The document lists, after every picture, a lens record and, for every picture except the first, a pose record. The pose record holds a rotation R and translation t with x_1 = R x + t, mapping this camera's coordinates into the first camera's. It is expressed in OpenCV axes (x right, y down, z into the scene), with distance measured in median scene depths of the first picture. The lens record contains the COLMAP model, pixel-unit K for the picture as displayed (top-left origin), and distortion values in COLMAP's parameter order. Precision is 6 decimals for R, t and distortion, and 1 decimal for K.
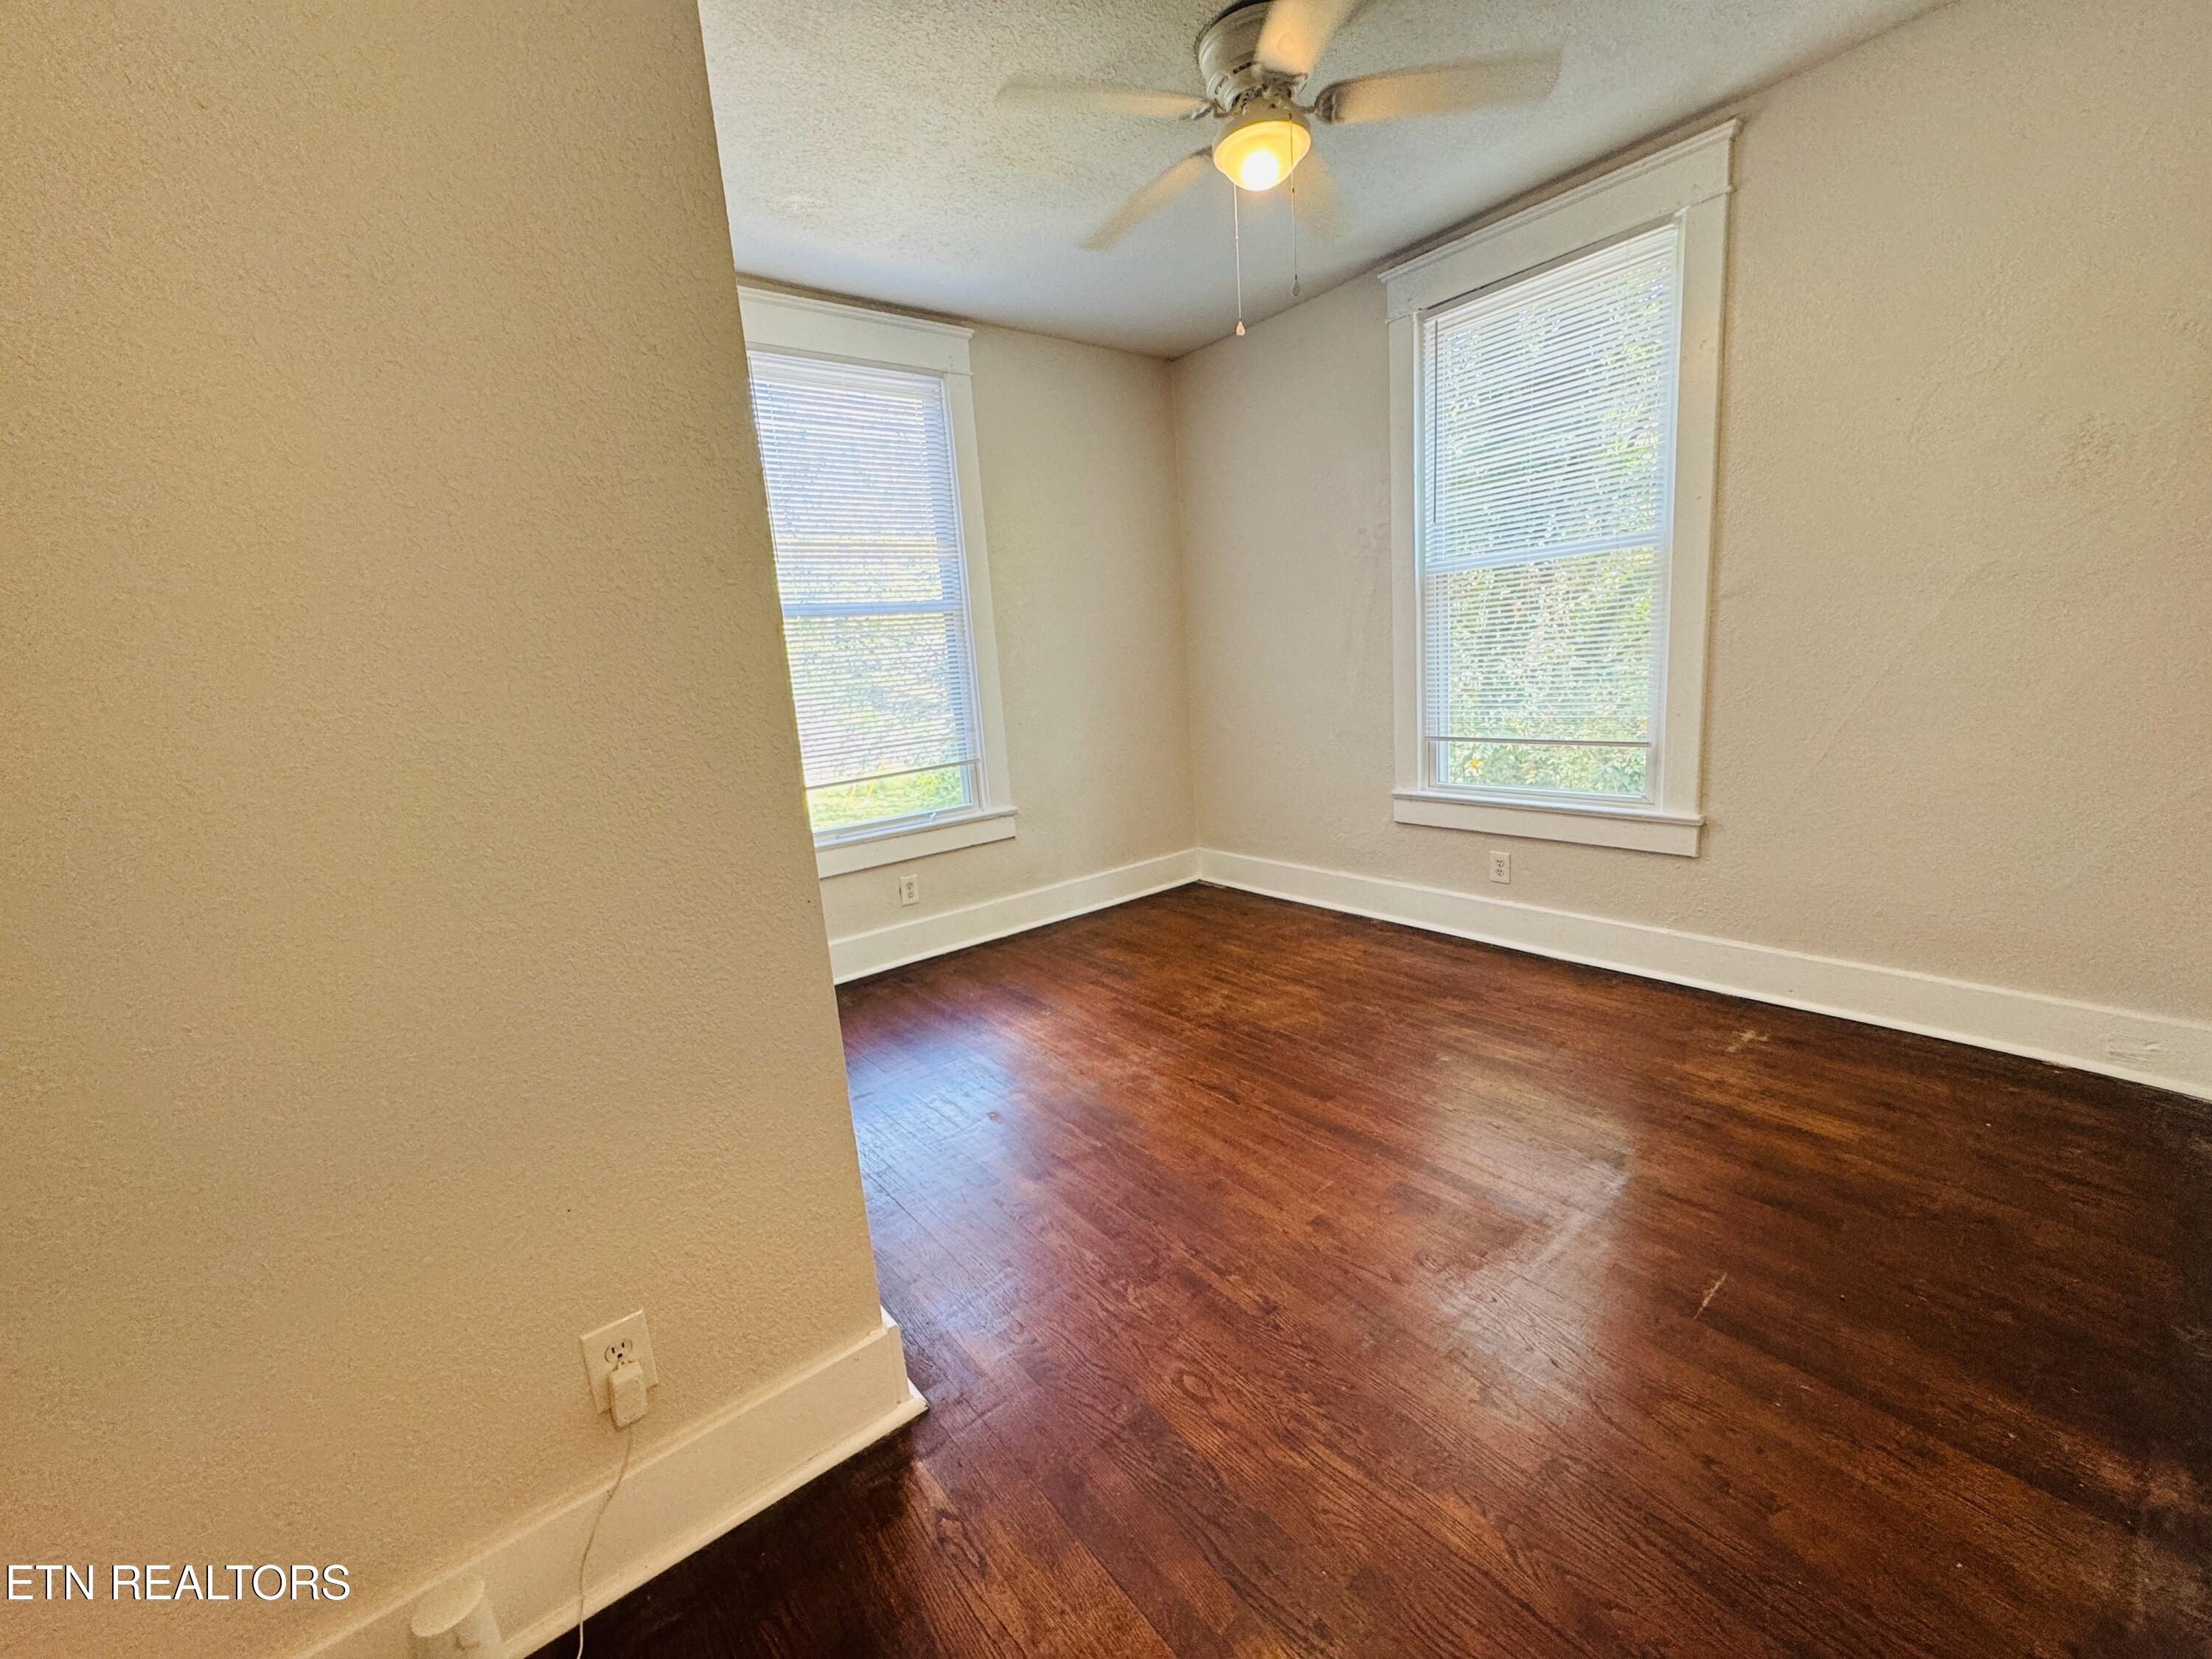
lens RADIAL K [[884.8, 0, 1104.9], [0, 884.8, 815.3], [0, 0, 1]] dist [-0.001633, 0.000107]
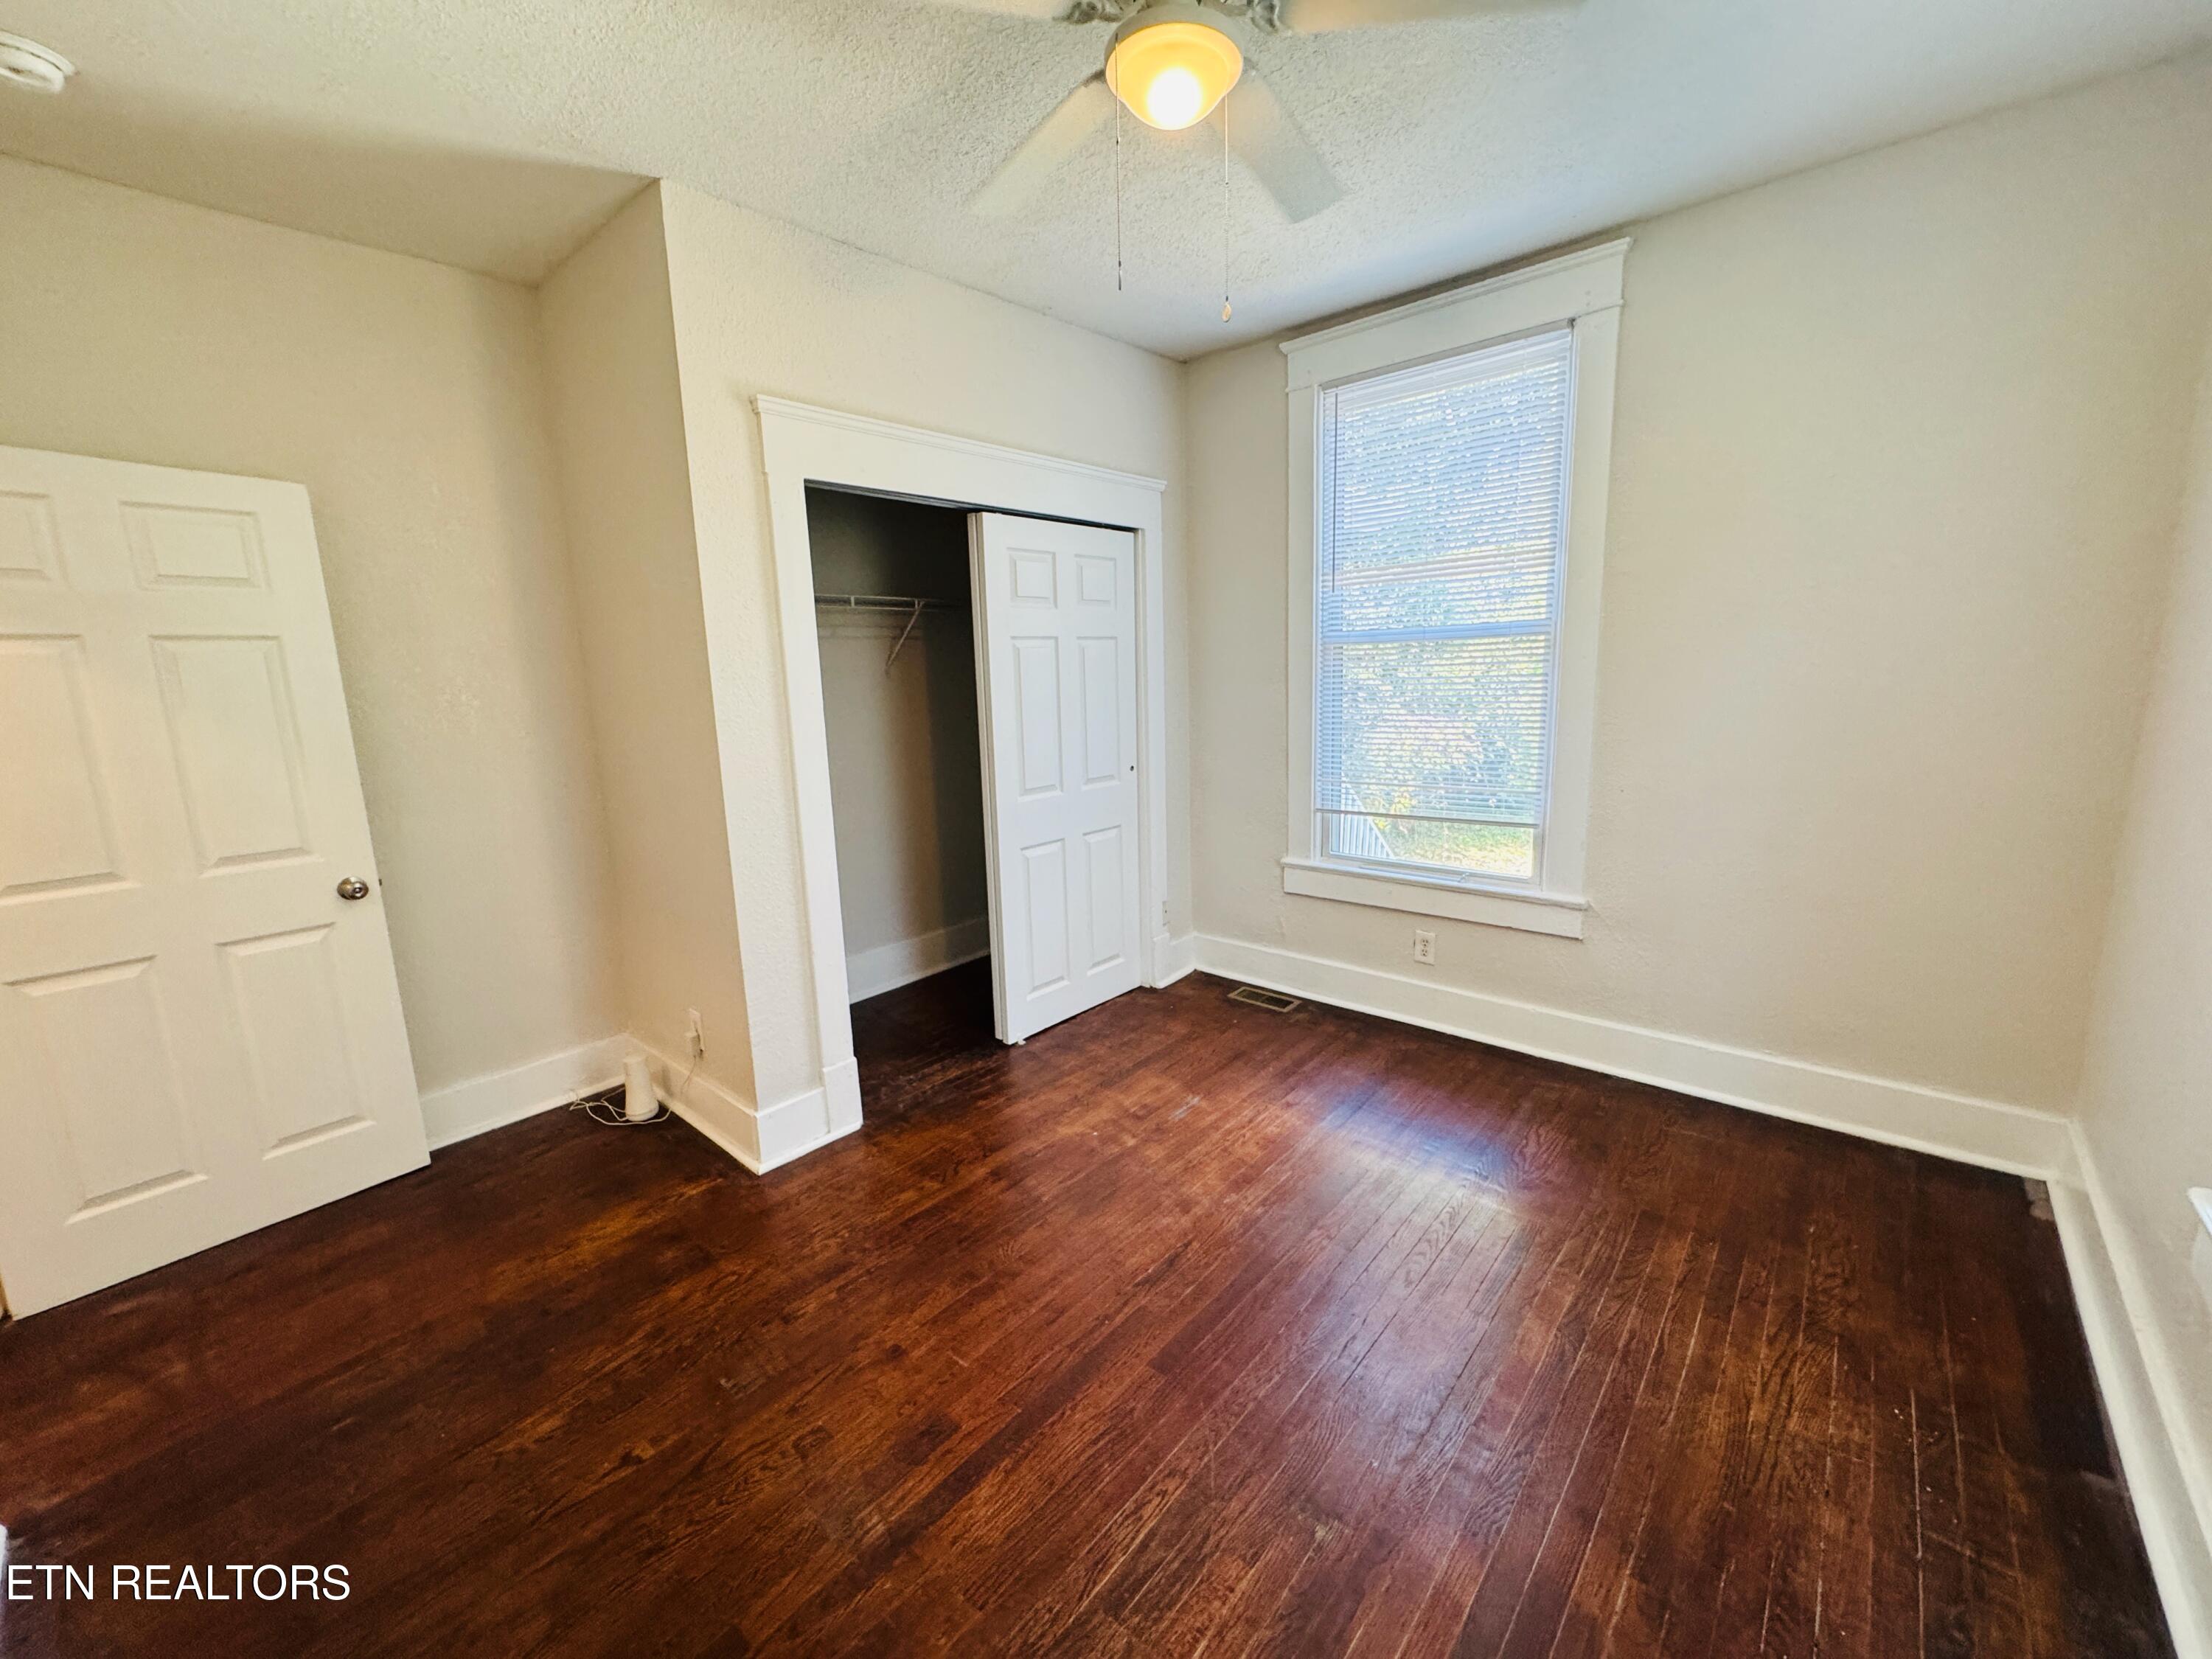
lens RADIAL K [[884.8, 0, 1108.5], [0, 884.8, 817.5], [0, 0, 1]] dist [-0.001633, 0.000107]
pose [[0.173309, 0.228631, -0.957962, 0.600149], [-0.157908, 0.966548, 0.202113, -0.188232], [0.972126, 0.116241, 0.203615, 0.536518]]
